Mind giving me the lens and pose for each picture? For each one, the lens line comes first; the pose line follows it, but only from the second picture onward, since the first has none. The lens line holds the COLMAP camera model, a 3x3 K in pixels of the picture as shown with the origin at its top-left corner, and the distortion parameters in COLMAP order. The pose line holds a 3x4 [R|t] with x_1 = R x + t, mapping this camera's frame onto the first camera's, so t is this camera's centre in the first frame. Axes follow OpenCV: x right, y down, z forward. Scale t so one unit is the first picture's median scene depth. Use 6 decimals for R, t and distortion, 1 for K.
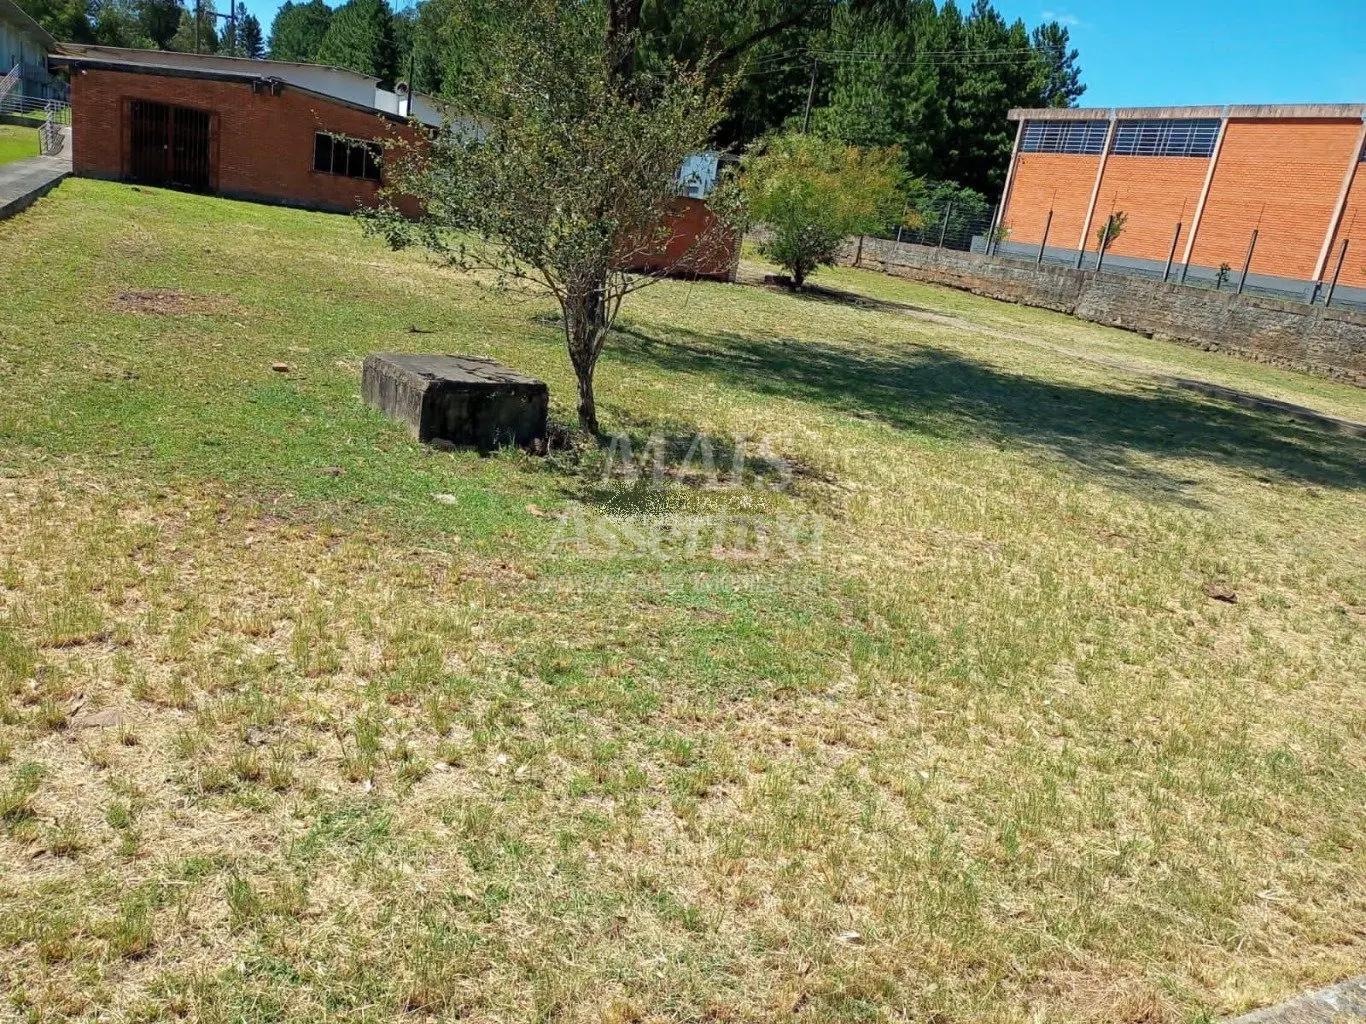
lens RADIAL K [[1030.1, 0, 683.0], [0, 1030.1, 512.0], [0, 0, 1]] dist [0.054036, 0.001635]
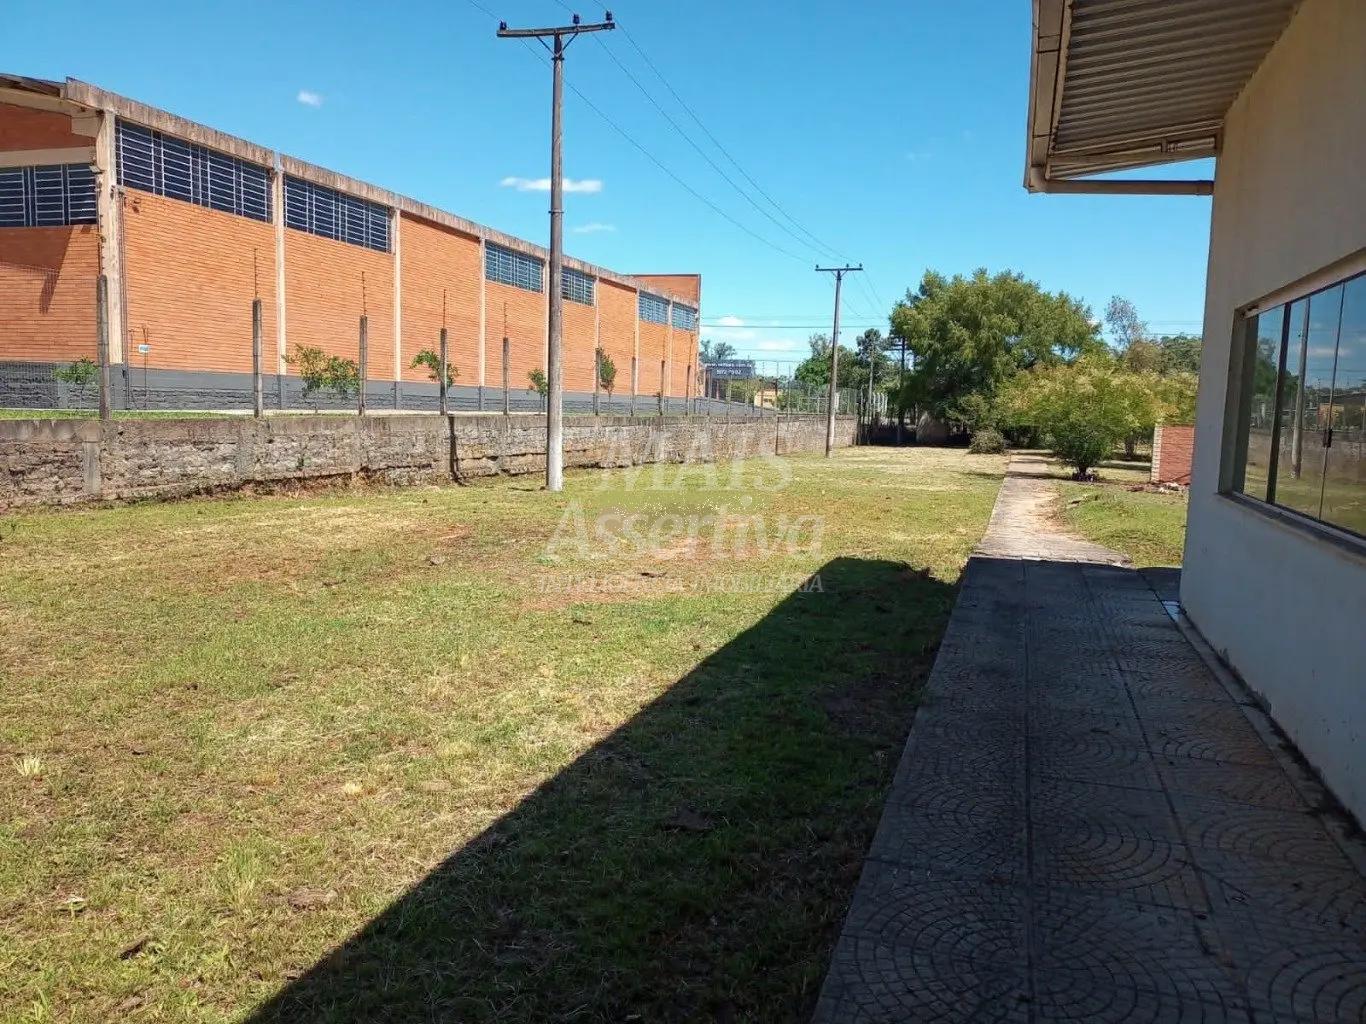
lens RADIAL K [[1030.1, 0, 683.0], [0, 1030.1, 512.0], [0, 0, 1]] dist [0.054036, 0.001635]
pose [[-0.704205, -0.262440, 0.659713, -0.262130], [0.048450, 0.909248, 0.413426, -0.481076], [-0.708342, 0.323100, -0.627581, 1.424139]]
